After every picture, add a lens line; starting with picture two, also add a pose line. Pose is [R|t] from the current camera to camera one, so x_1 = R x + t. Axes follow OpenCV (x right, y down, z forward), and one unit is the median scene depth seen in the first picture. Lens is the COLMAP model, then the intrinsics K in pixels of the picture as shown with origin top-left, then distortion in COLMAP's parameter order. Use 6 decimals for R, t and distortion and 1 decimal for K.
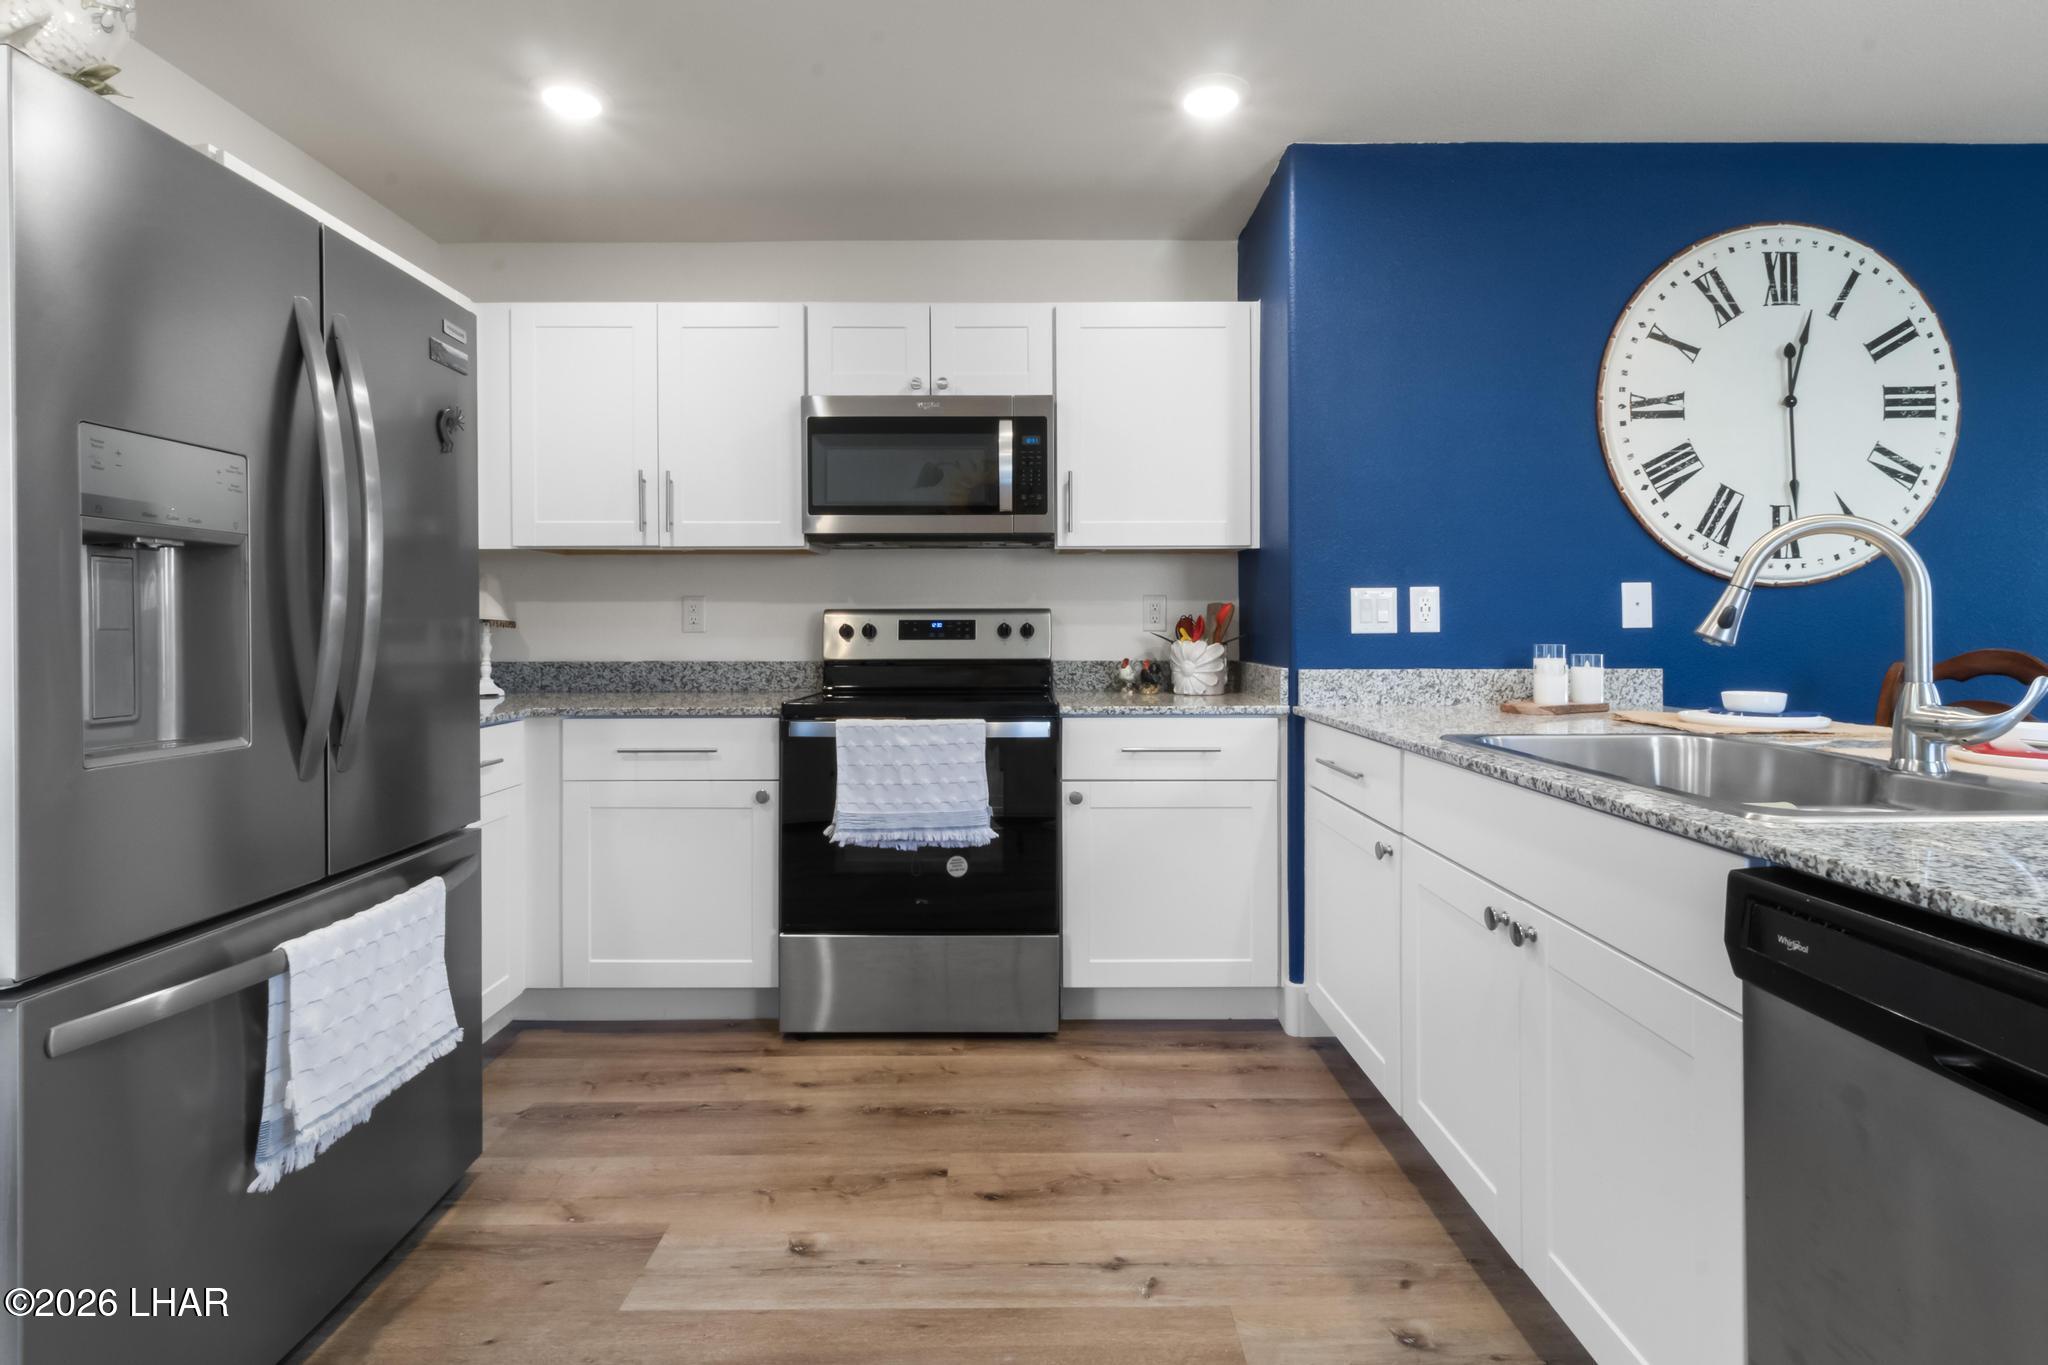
lens RADIAL K [[944.3, 0, 1030.0], [0, 944.3, 631.2], [0, 0, 1]] dist [0.001029, 0.000398]
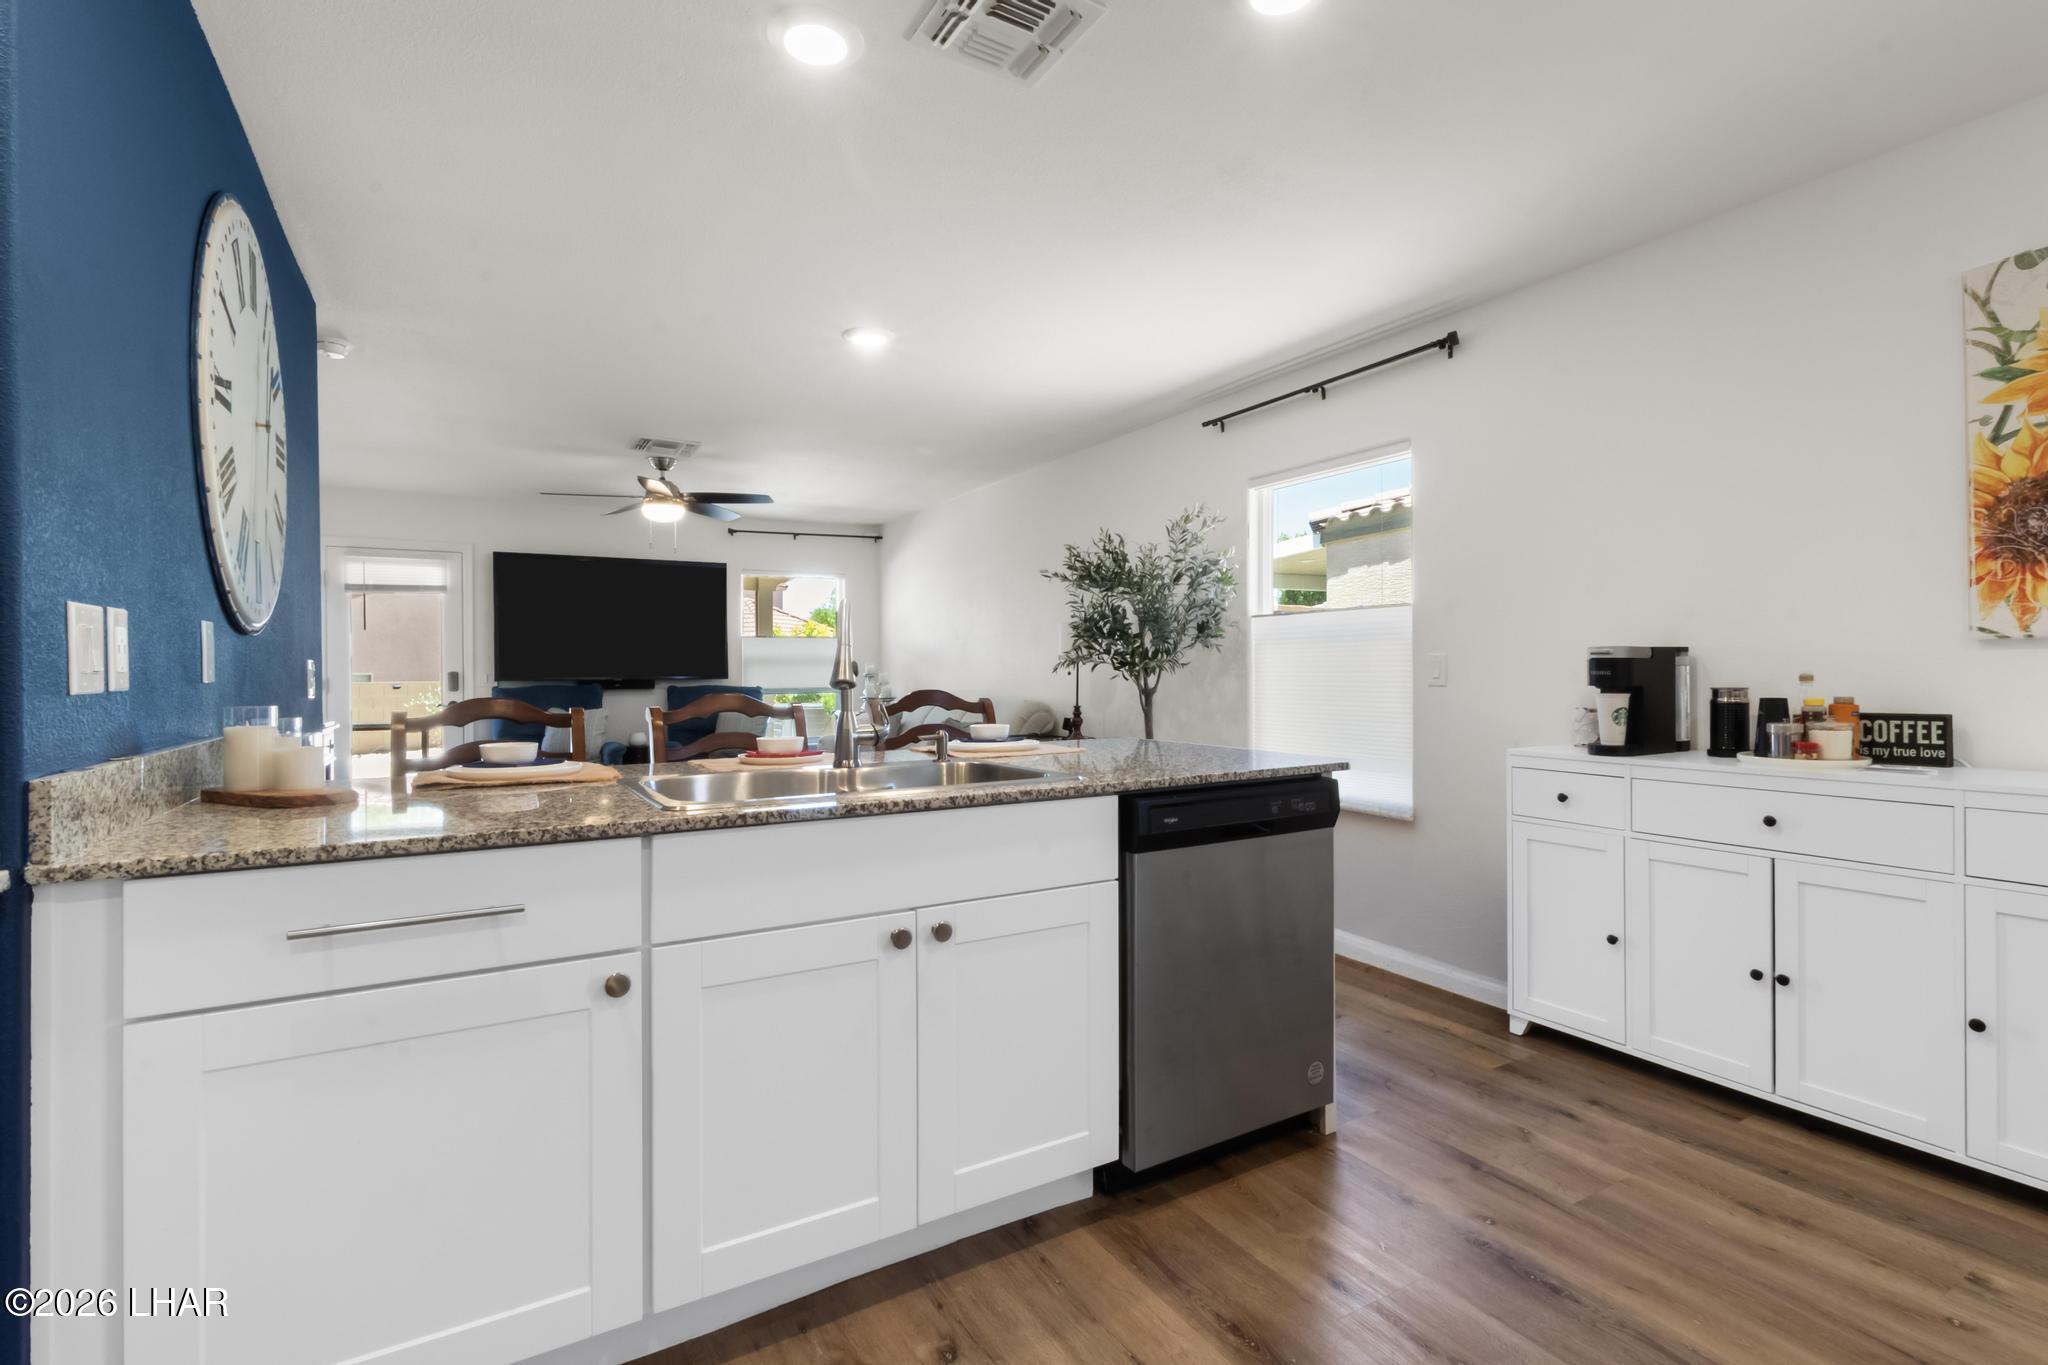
lens RADIAL K [[956.0, 0, 1024.0], [0, 956.0, 682.5], [0, 0, 1]] dist [0.013224, -0.000025]
pose [[-0.496379, -0.001496, 0.868105, -0.323576], [0.012533, 0.999882, 0.008889, -0.002773], [-0.868016, 0.015292, -0.496301, 0.828375]]
